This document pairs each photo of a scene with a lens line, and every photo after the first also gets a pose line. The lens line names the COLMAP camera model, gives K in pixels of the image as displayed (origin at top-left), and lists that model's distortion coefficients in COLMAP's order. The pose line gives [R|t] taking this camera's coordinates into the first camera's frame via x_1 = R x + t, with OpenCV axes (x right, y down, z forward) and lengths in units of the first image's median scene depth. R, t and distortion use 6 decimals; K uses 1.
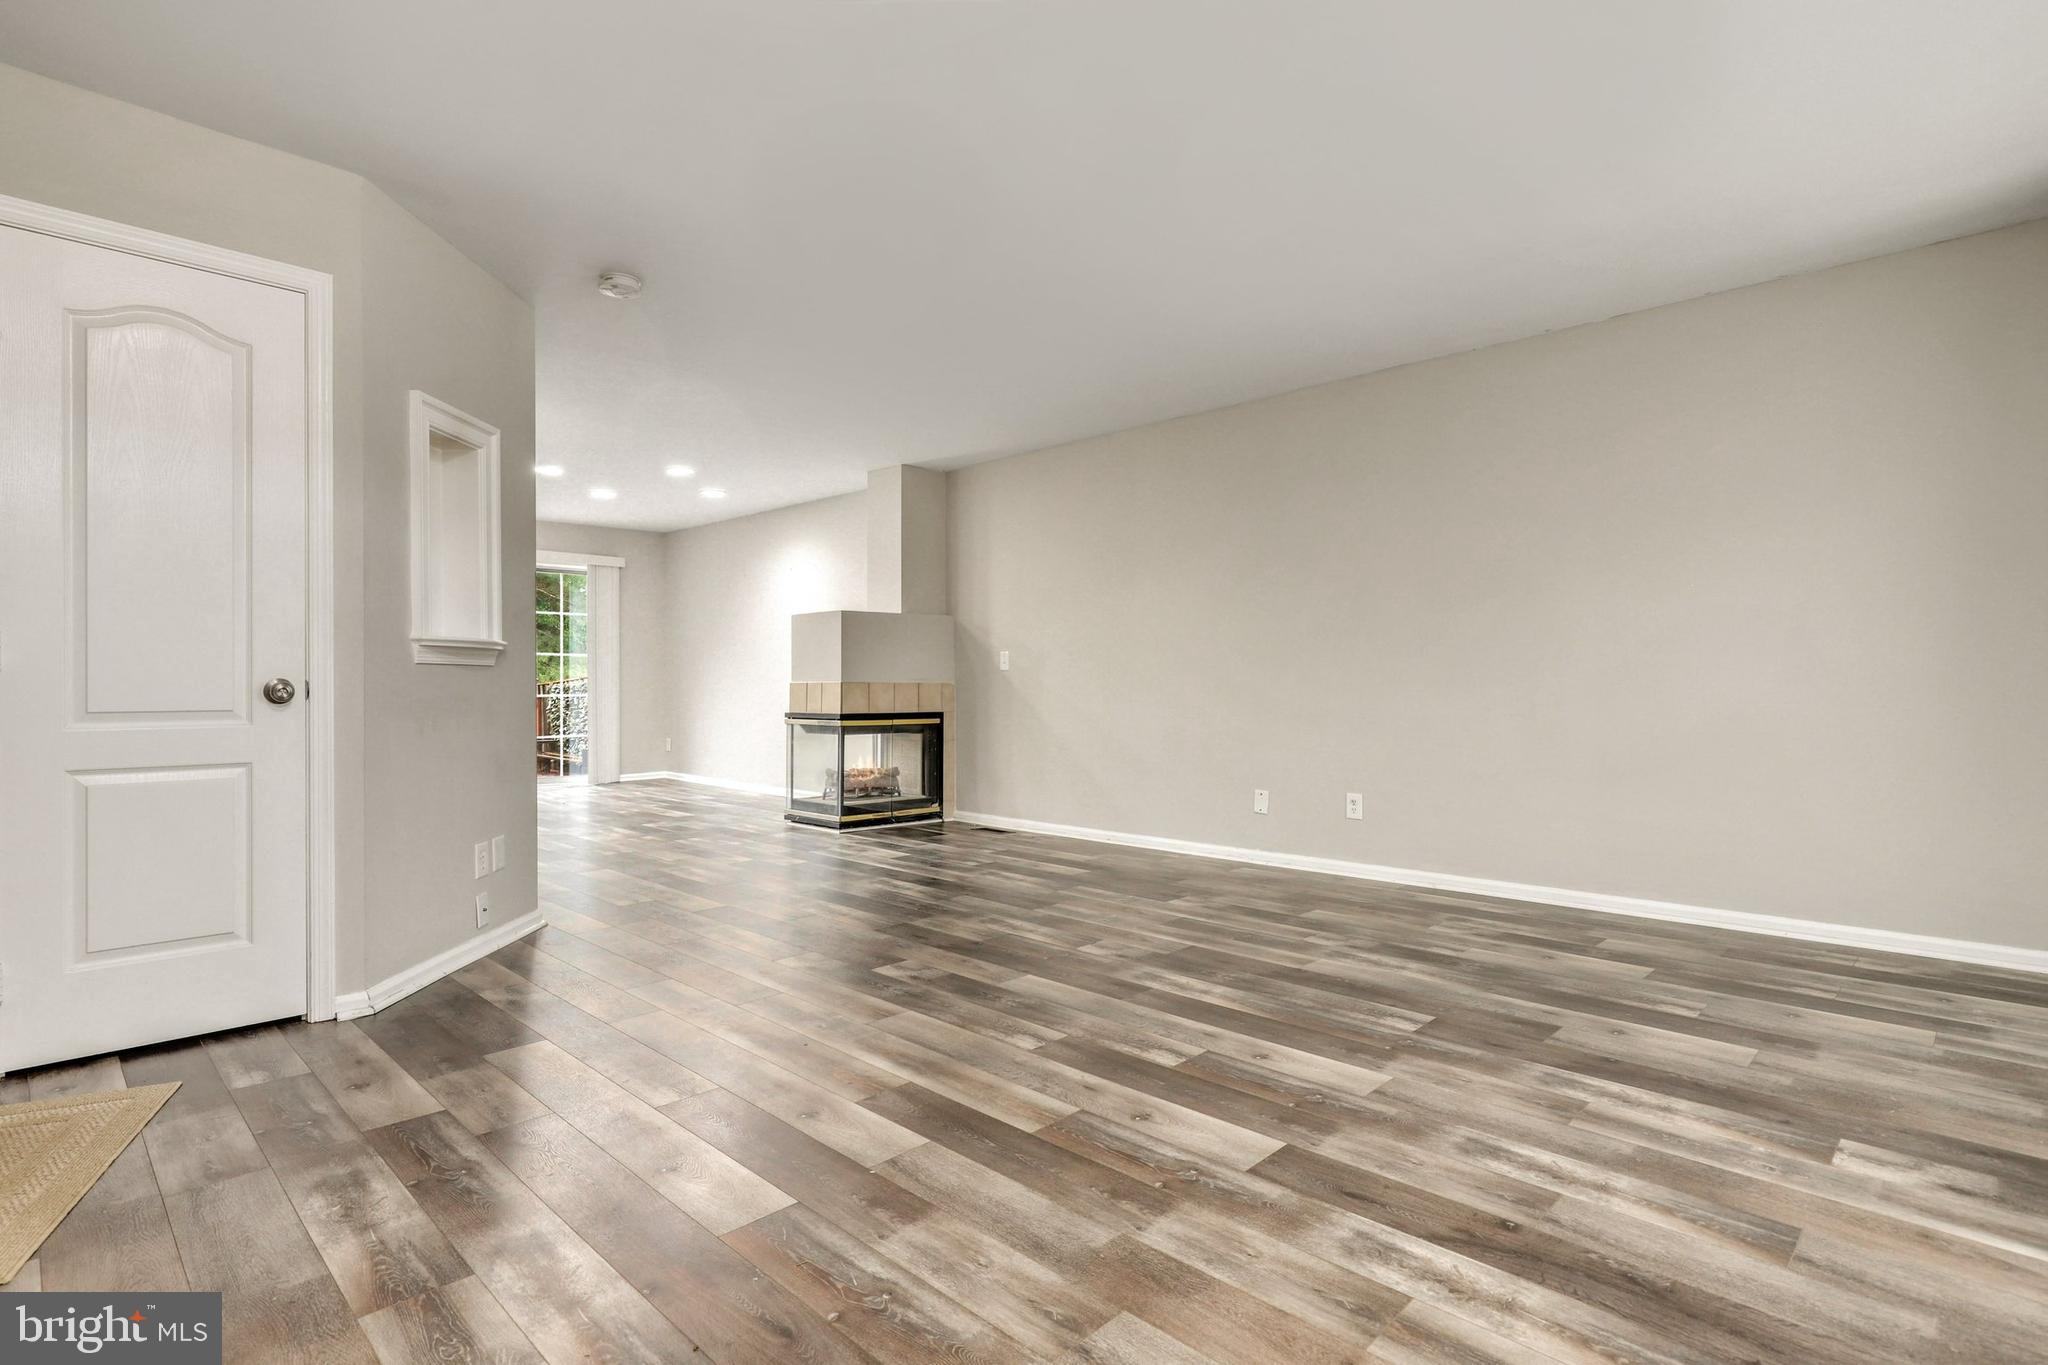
lens RADIAL K [[1015.2, 0, 1021.6], [0, 1015.2, 696.2], [0, 0, 1]] dist [0.001212, -0.000089]
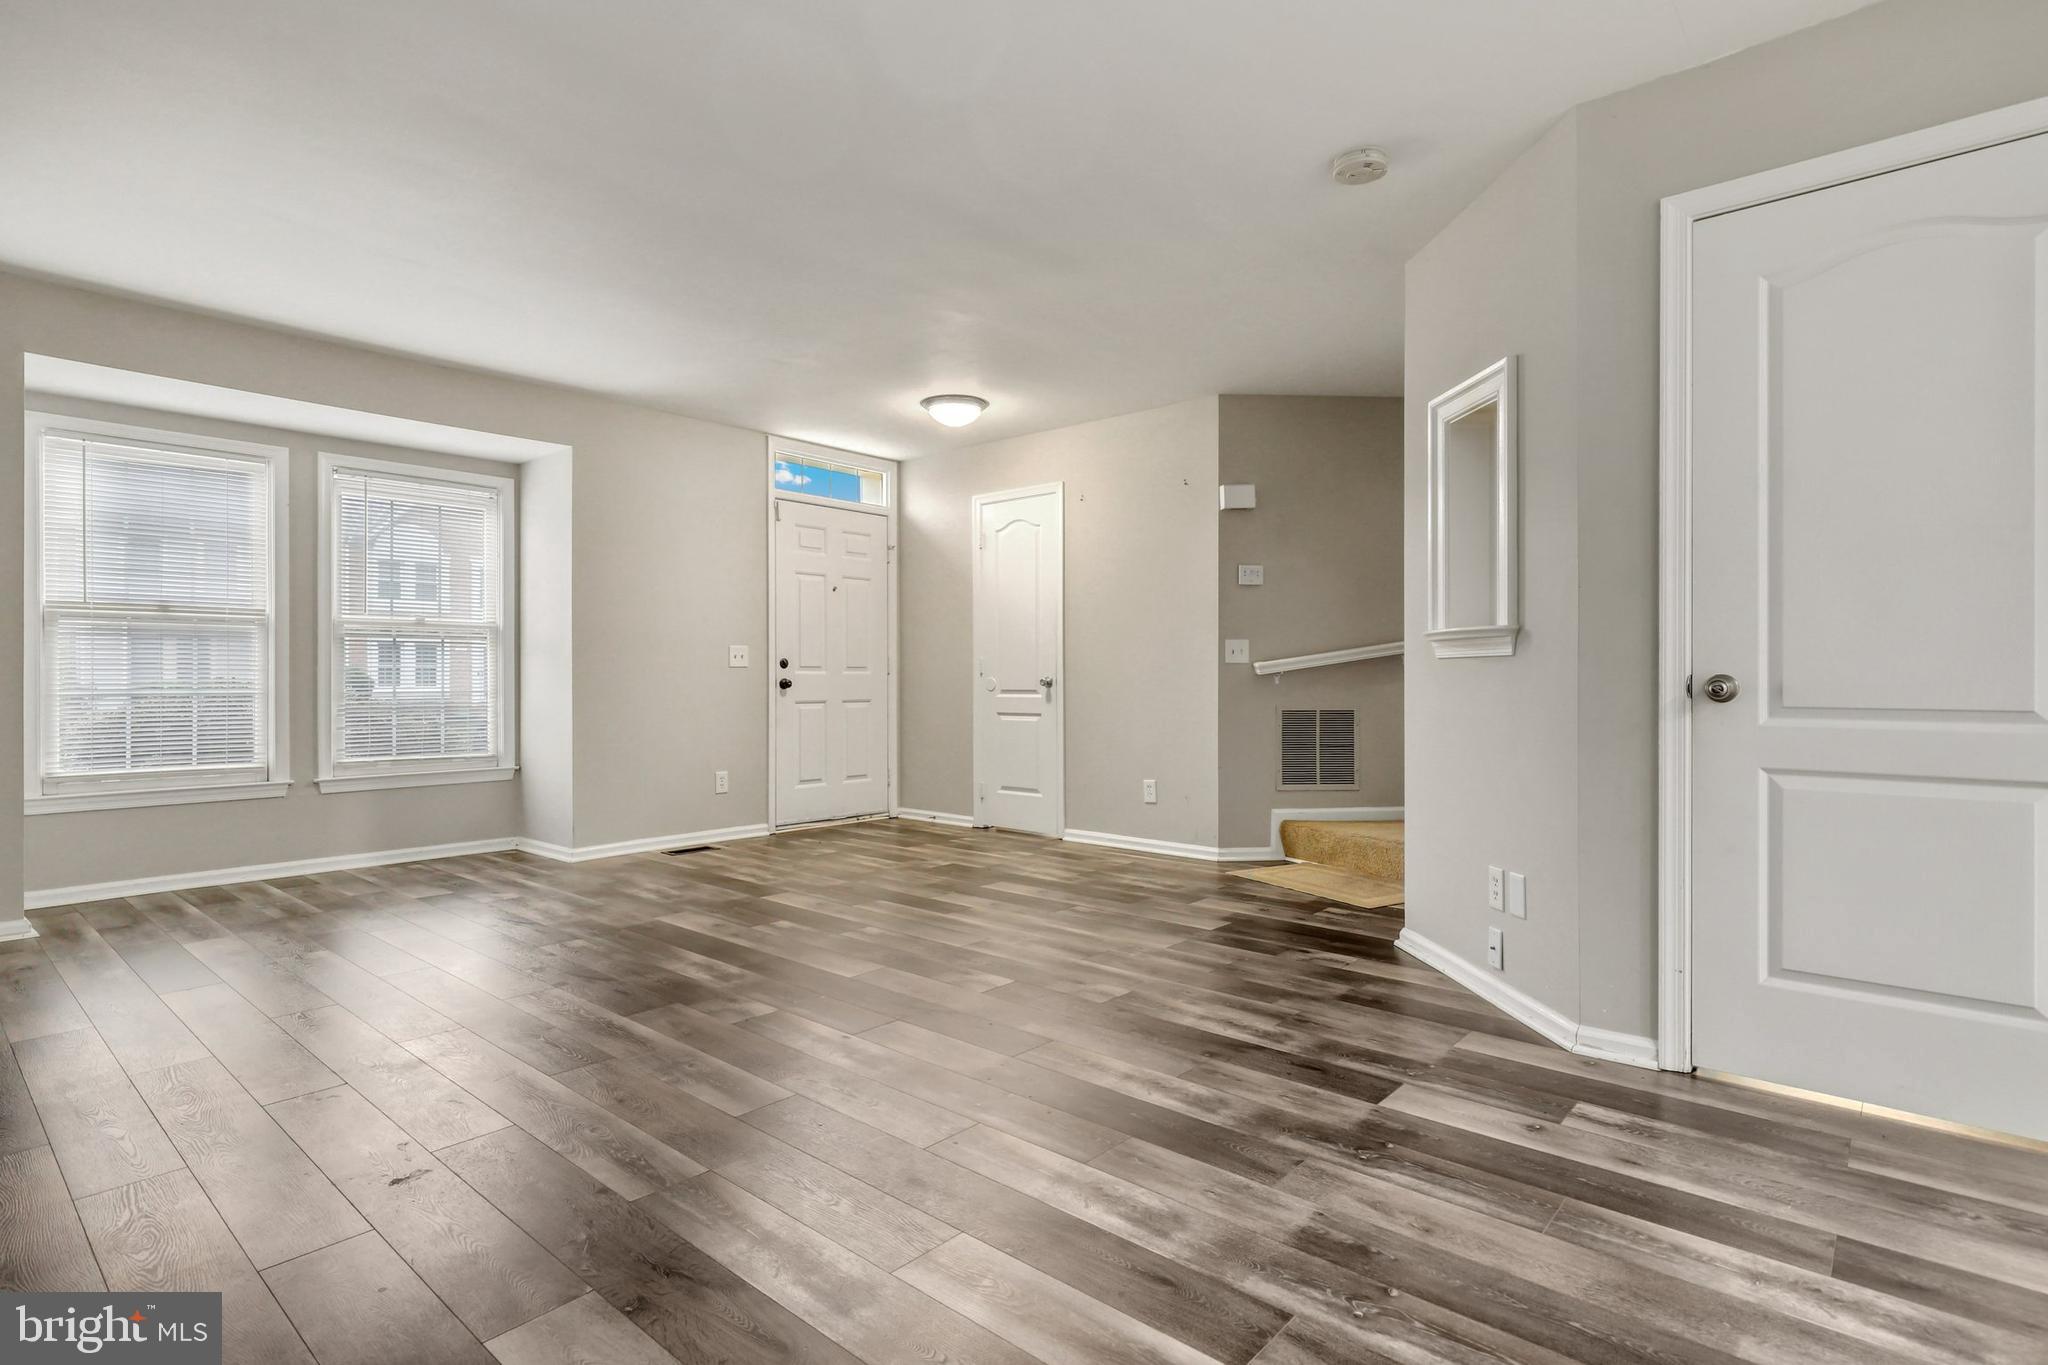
lens RADIAL K [[1015.2, 0, 1021.6], [0, 1015.2, 696.2], [0, 0, 1]] dist [0.001212, -0.000089]
pose [[-0.998219, 0.001377, -0.059634, -0.100195], [-0.000136, 0.999678, 0.025373, -0.021185], [0.059649, 0.025336, -0.997898, 2.002856]]
